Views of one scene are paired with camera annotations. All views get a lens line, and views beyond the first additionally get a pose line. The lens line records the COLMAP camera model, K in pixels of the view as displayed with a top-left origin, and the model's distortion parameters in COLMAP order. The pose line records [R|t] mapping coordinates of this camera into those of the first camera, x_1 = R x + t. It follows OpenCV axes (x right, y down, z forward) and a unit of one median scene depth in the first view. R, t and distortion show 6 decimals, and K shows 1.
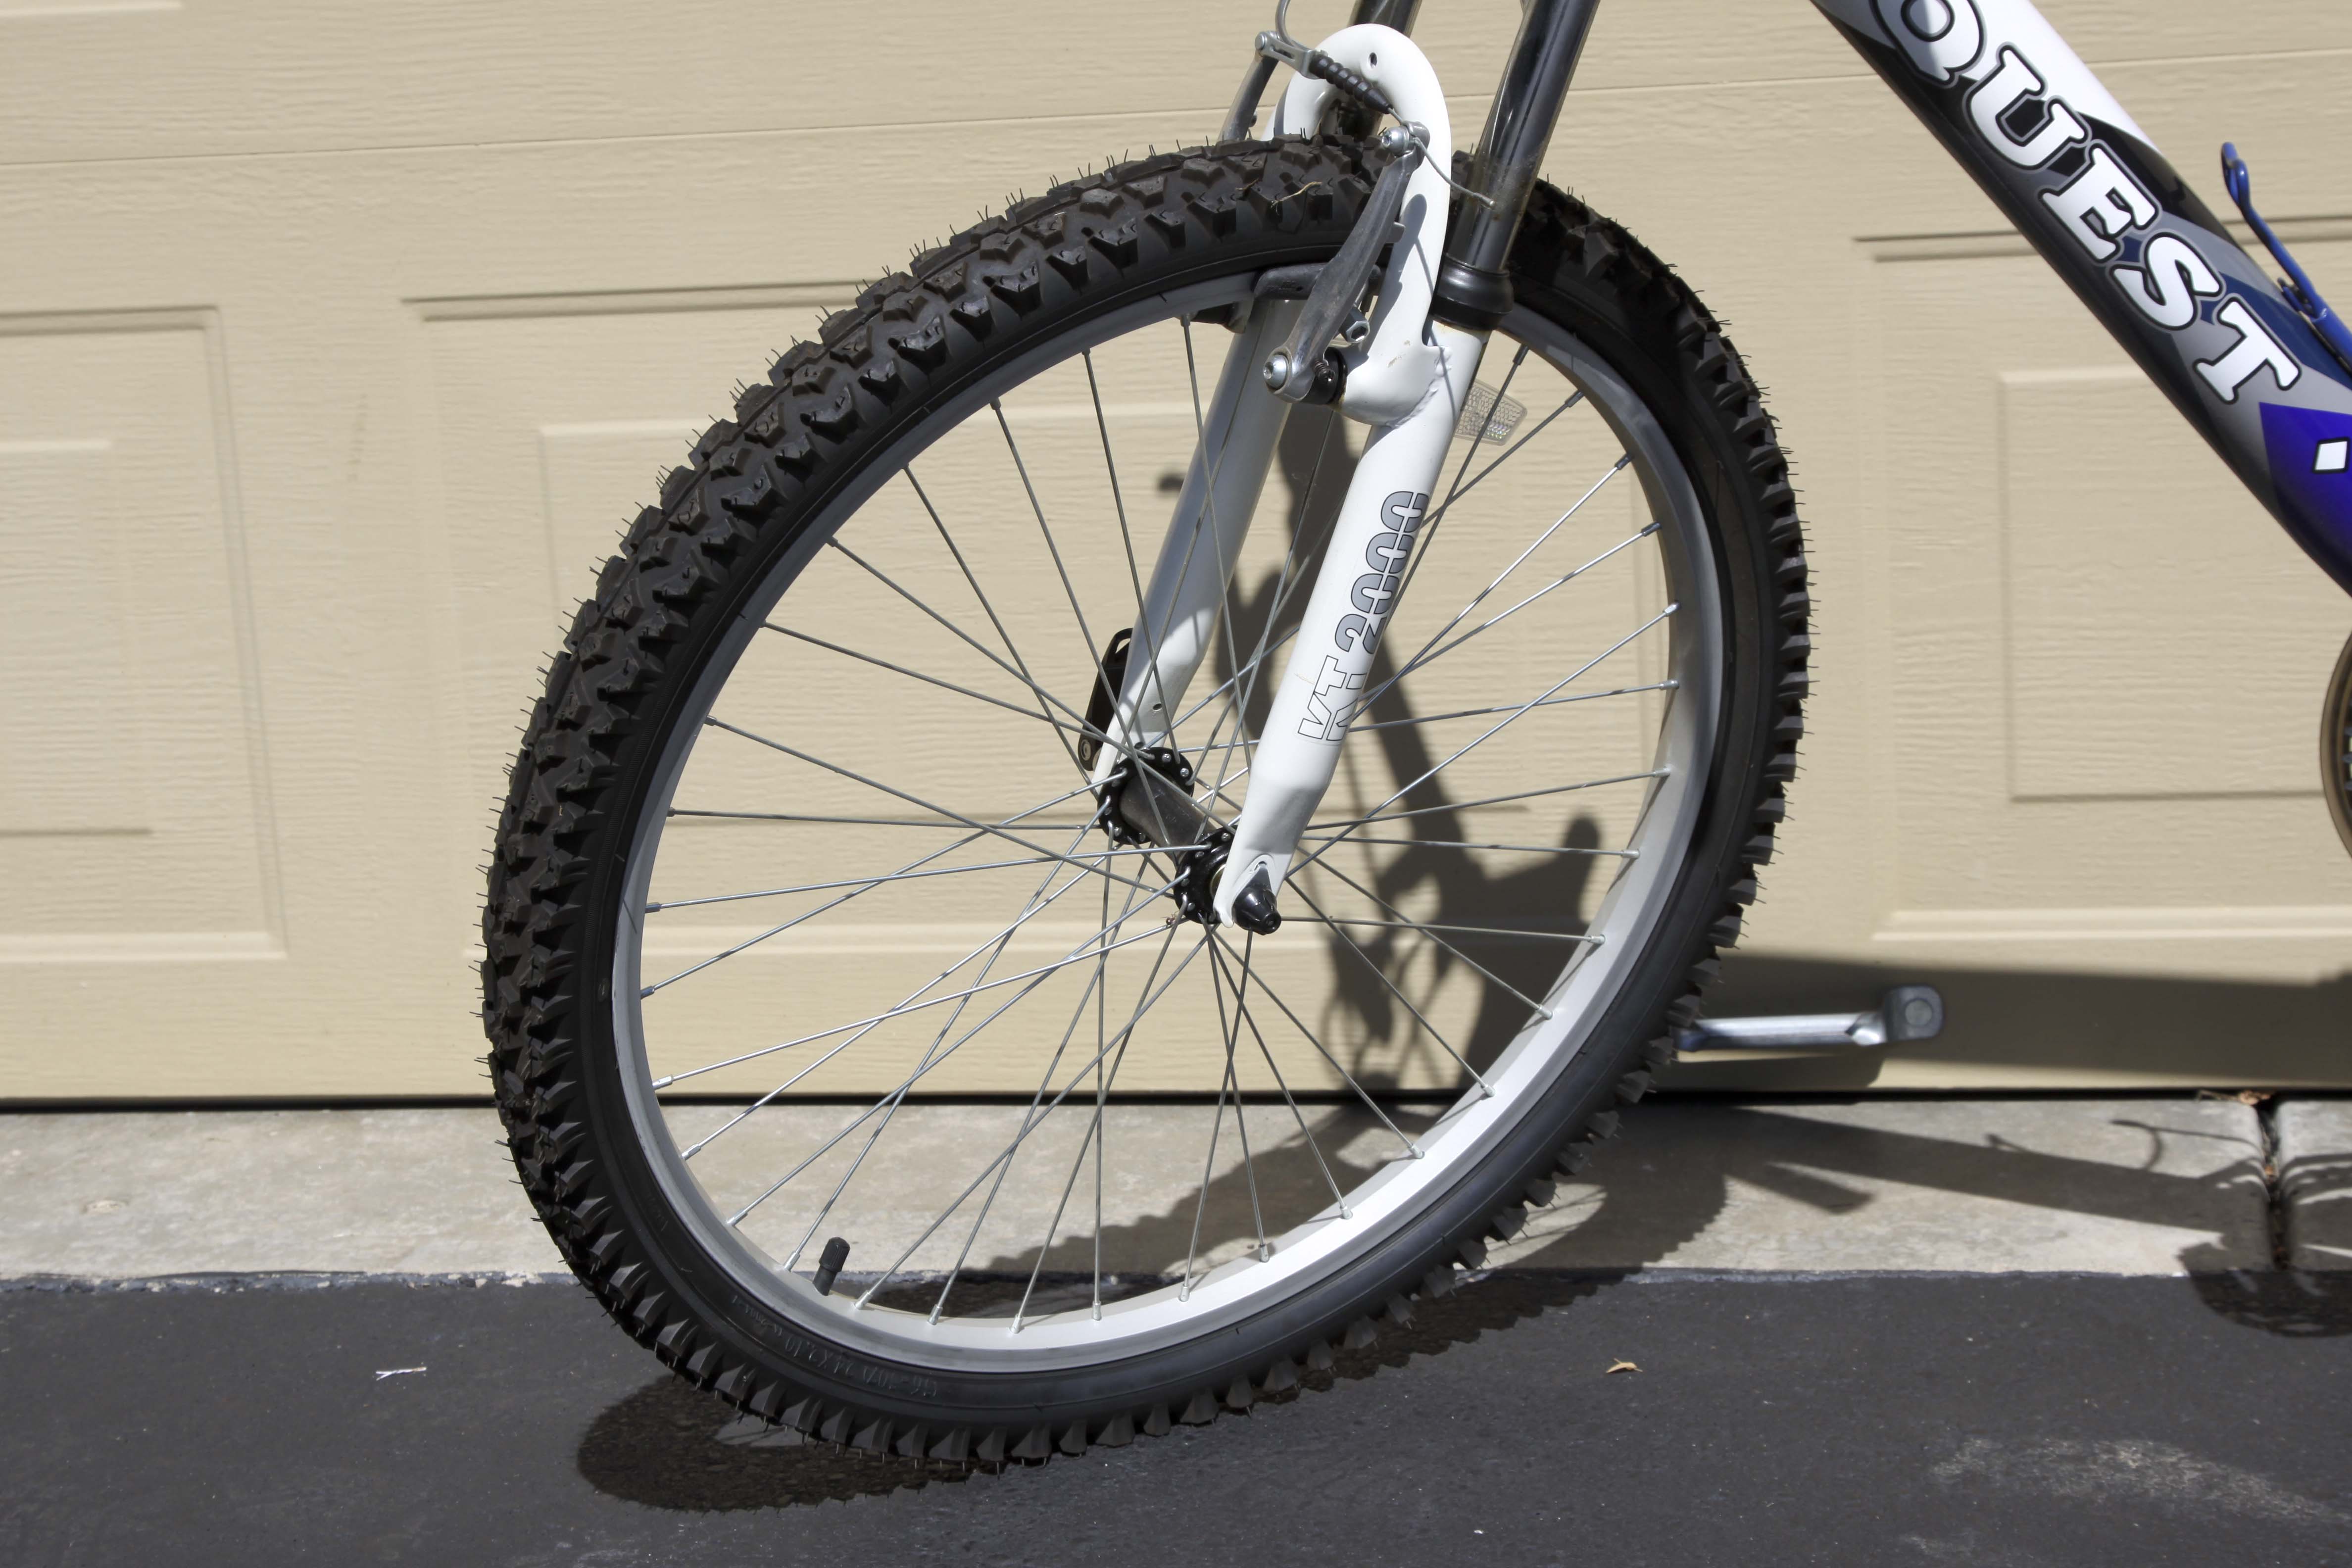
lens RADIAL K [[4853.6, 0, 1176.0], [0, 4853.6, 784.0], [0, 0, 1]] dist [0.169343, -0.267468]
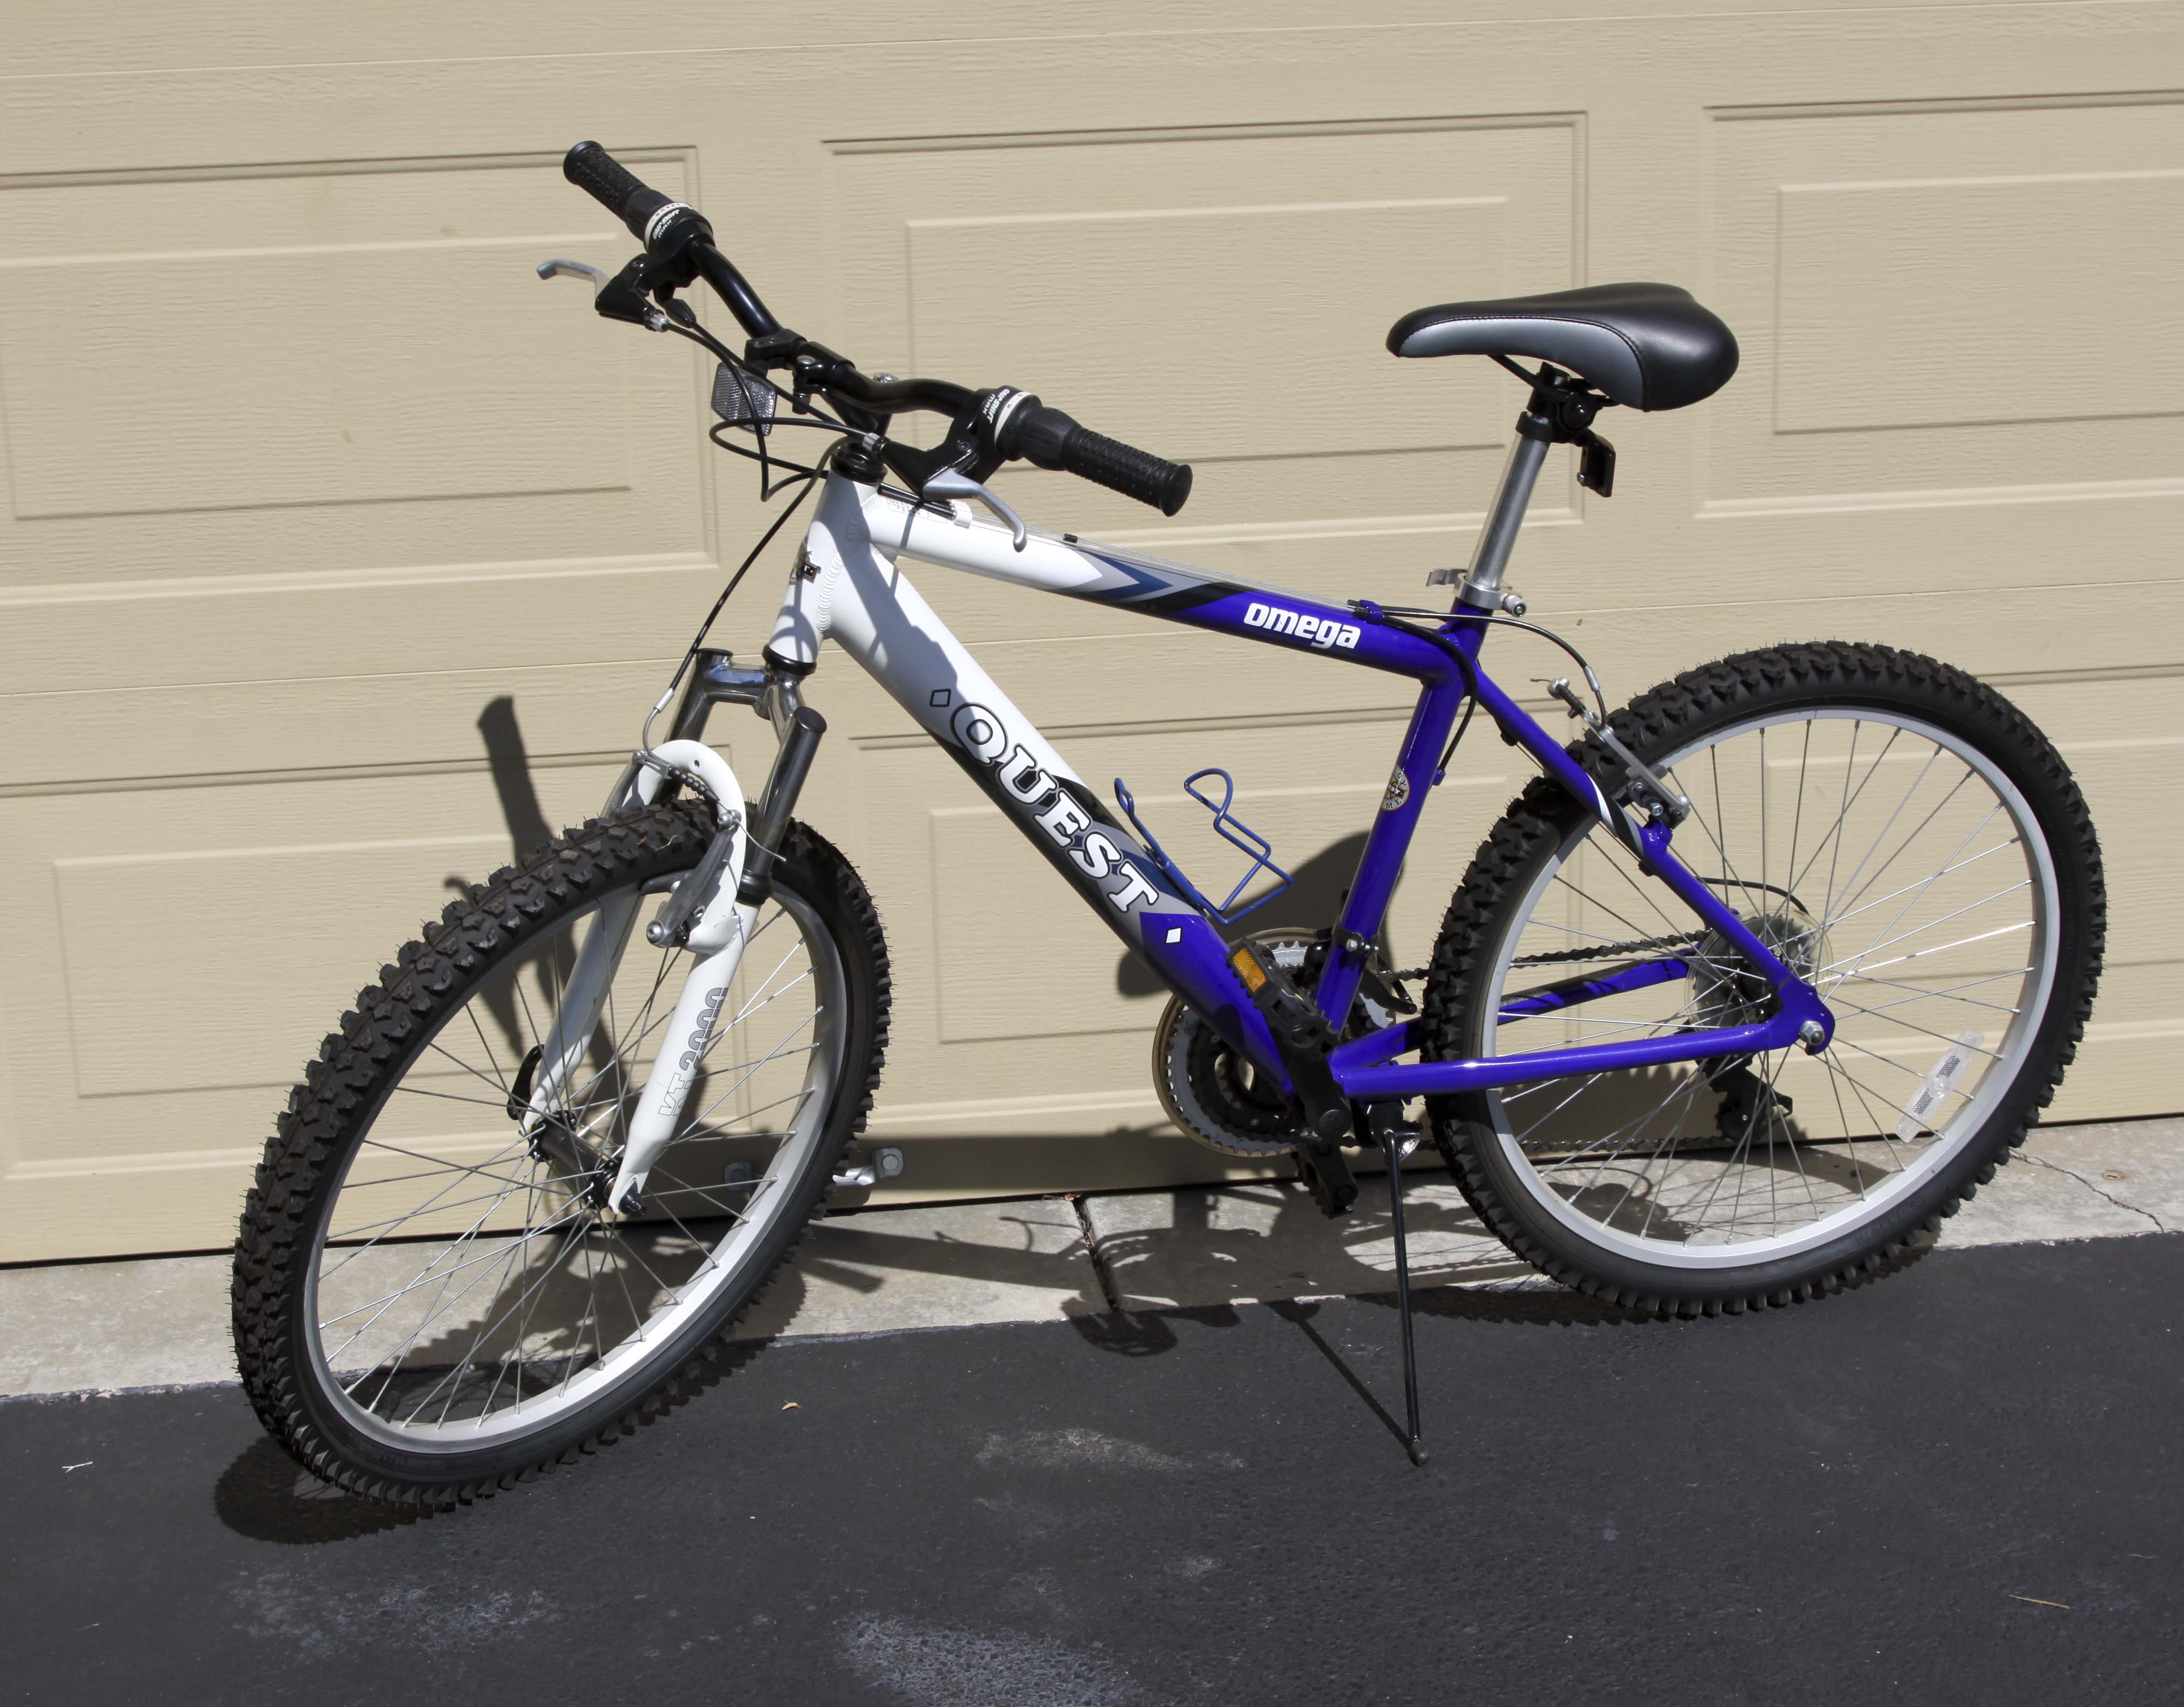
lens RADIAL K [[3670.3, 0, 1090.5], [0, 3670.3, 914.9], [0, 0, 1]] dist [-0.042713, 0.151494]
pose [[0.951801, -0.052586, 0.302175, -0.240843], [0.034063, 0.997221, 0.066250, -0.175774], [-0.304819, -0.052764, 0.950947, -0.386639]]
